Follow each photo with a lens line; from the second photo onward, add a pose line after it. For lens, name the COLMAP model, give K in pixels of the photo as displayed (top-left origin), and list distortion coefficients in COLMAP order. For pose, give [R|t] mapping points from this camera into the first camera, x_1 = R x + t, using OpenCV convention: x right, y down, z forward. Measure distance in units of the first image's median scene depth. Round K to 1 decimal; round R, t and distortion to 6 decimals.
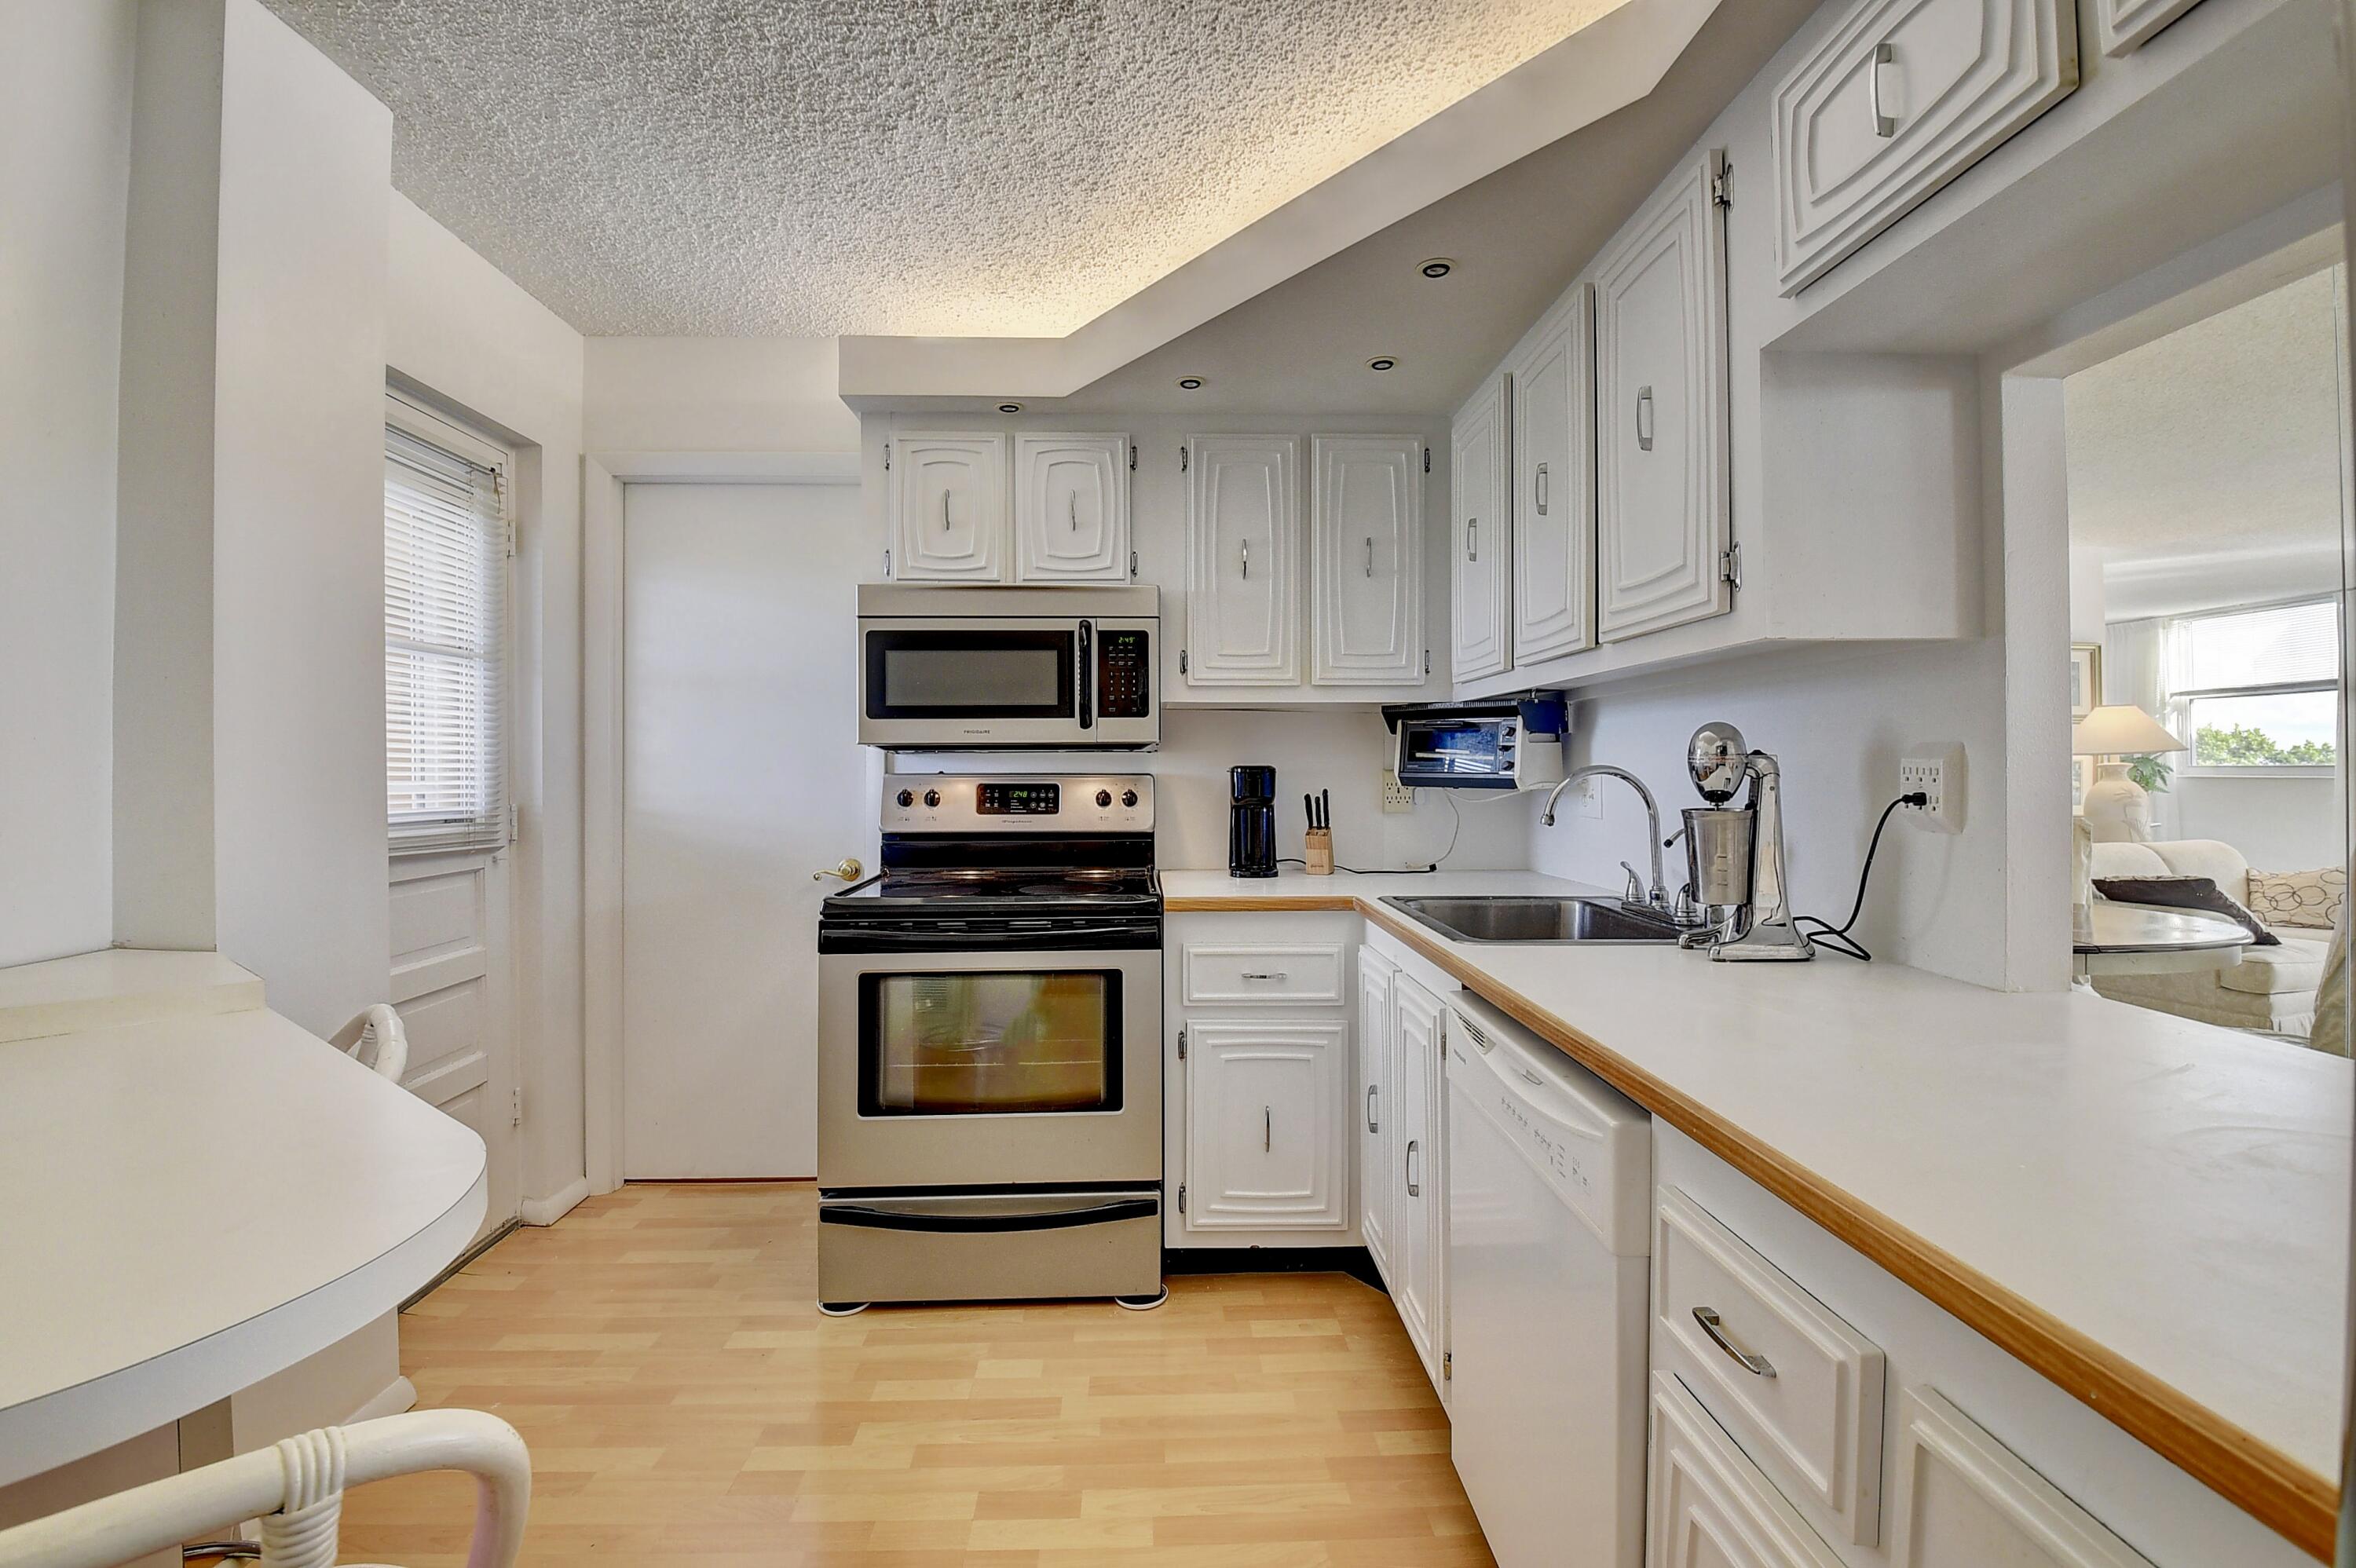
lens RADIAL K [[1055.8, 0, 1124.3], [0, 1055.8, 753.7], [0, 0, 1]] dist [-0.016022, -0.001024]
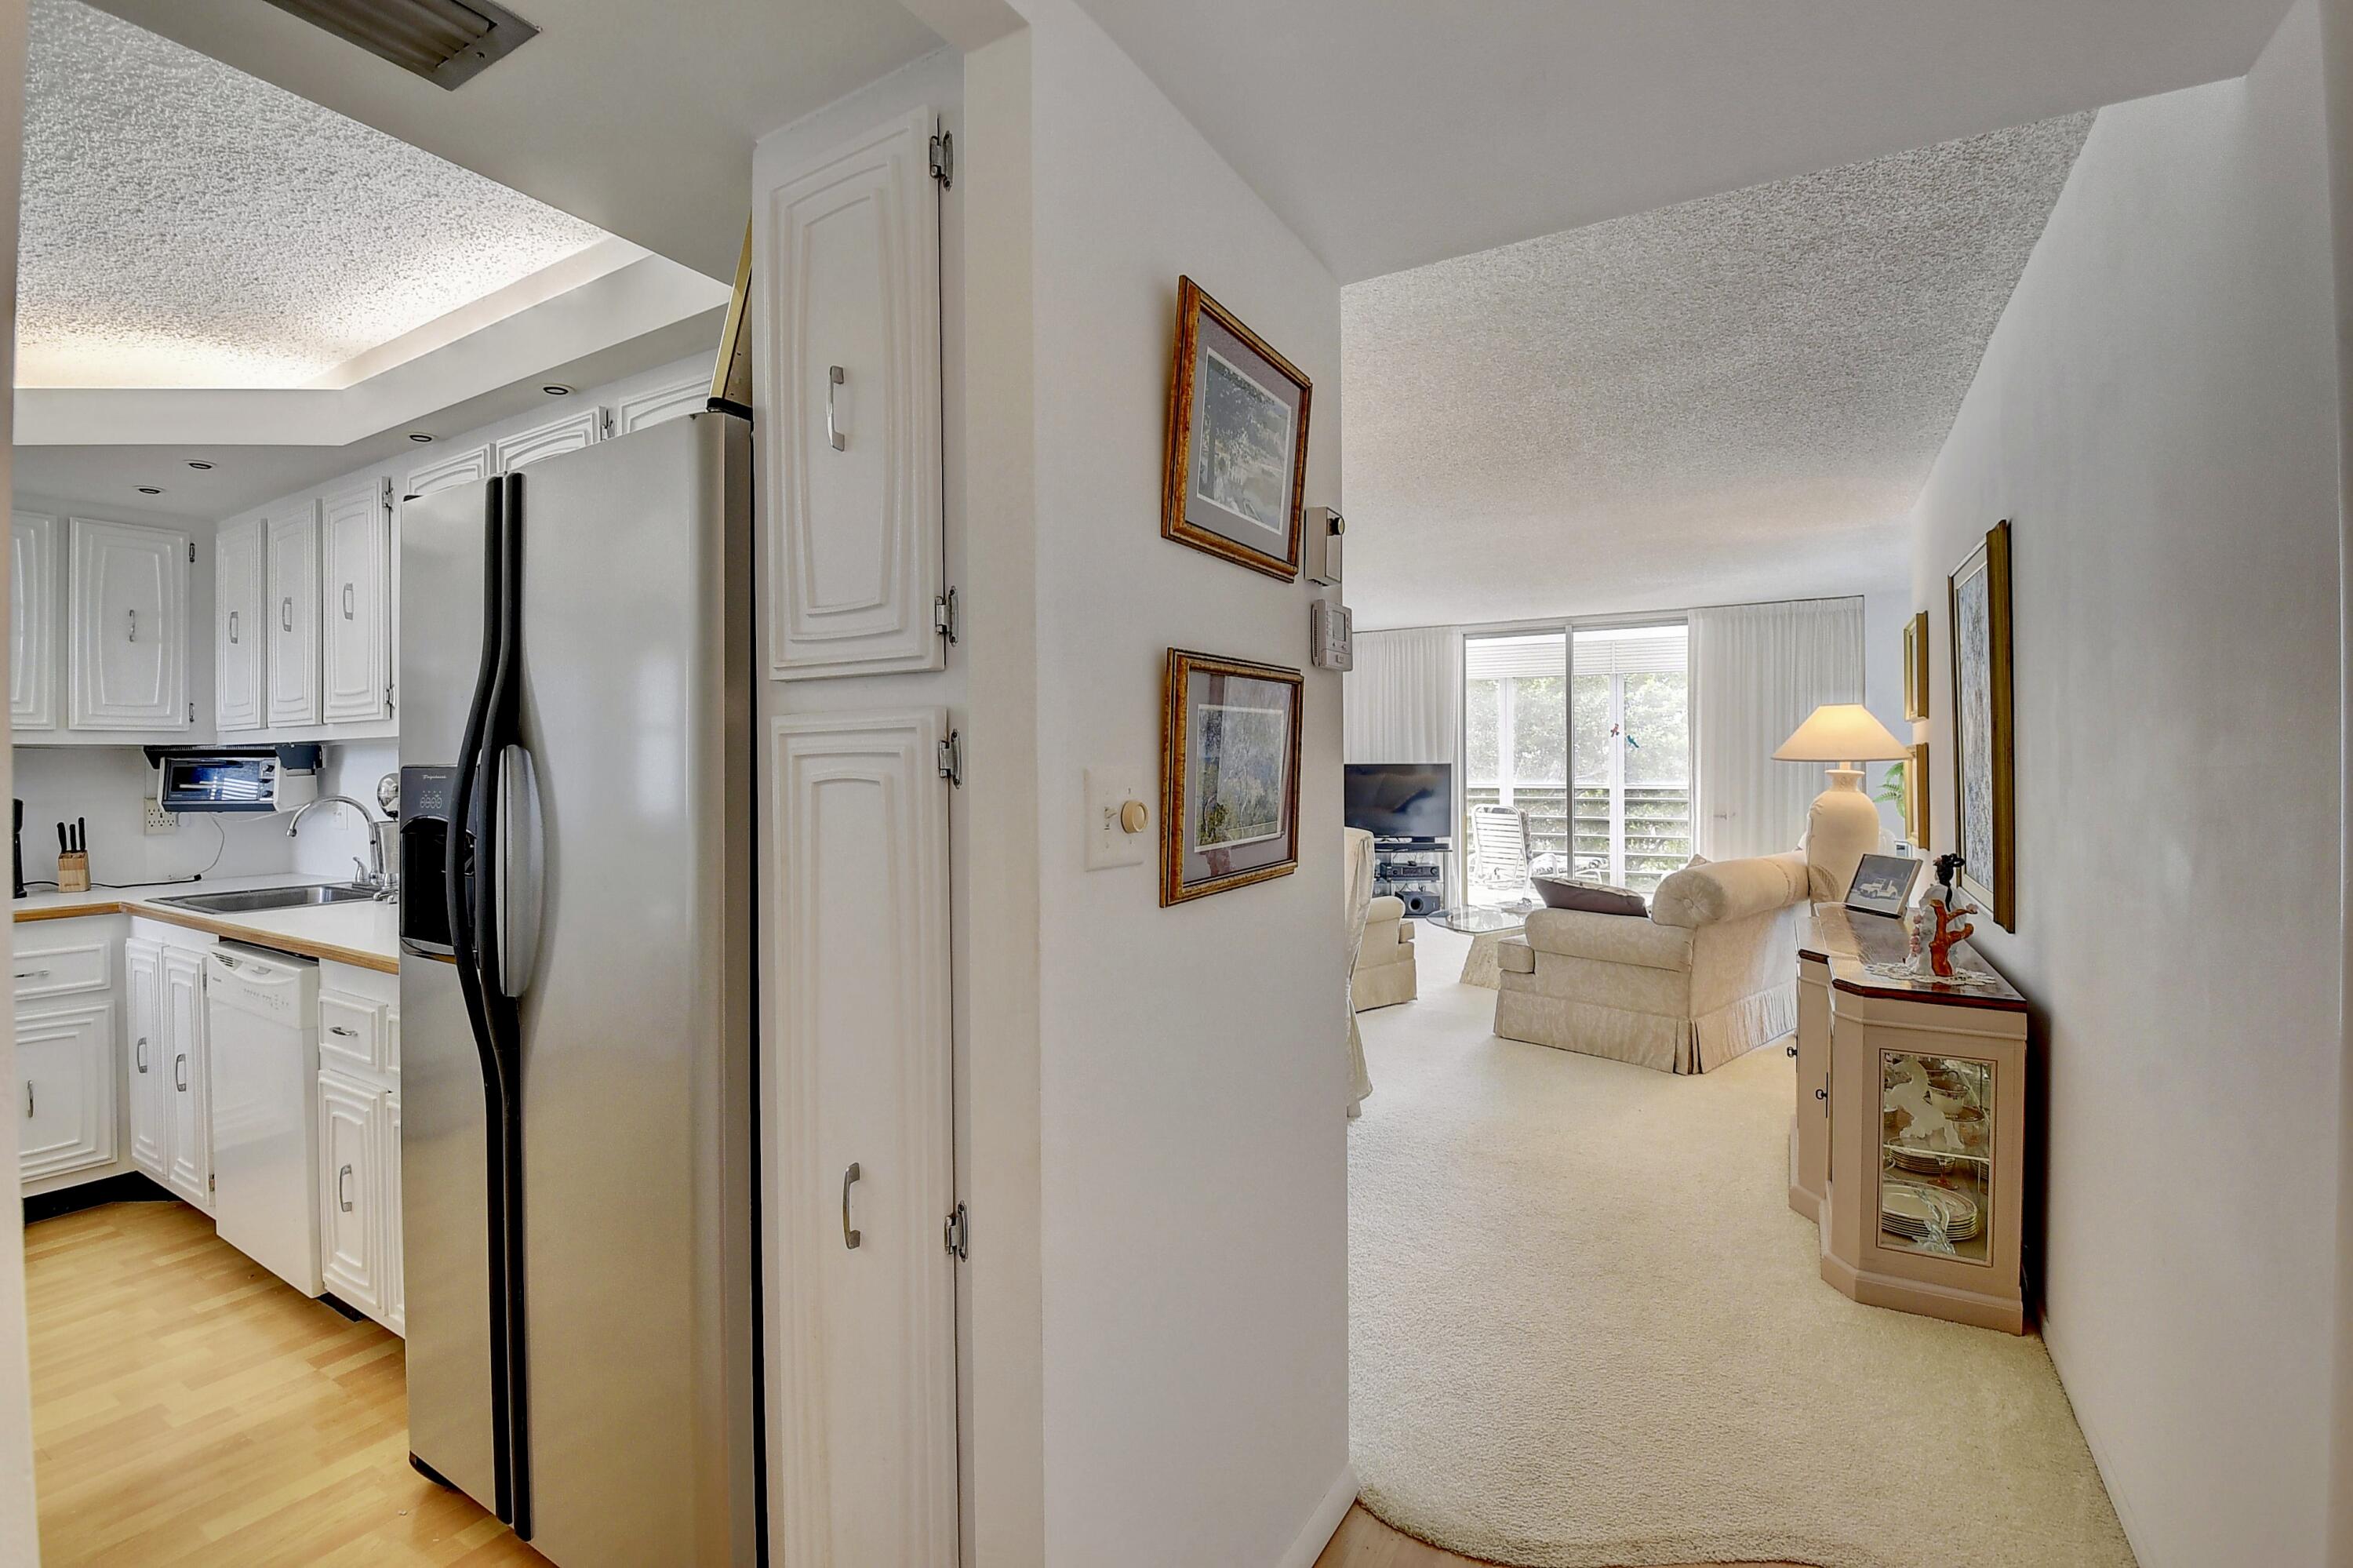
lens RADIAL K [[1054.6, 0, 1122.9], [0, 1054.6, 753.8], [0, 0, 1]] dist [-0.016022, -0.001024]
pose [[0.532094, 0.001520, 0.846684, -0.179923], [0.001454, 0.999995, -0.002708, -0.034855], [-0.846684, 0.002672, 0.532090, -0.627735]]
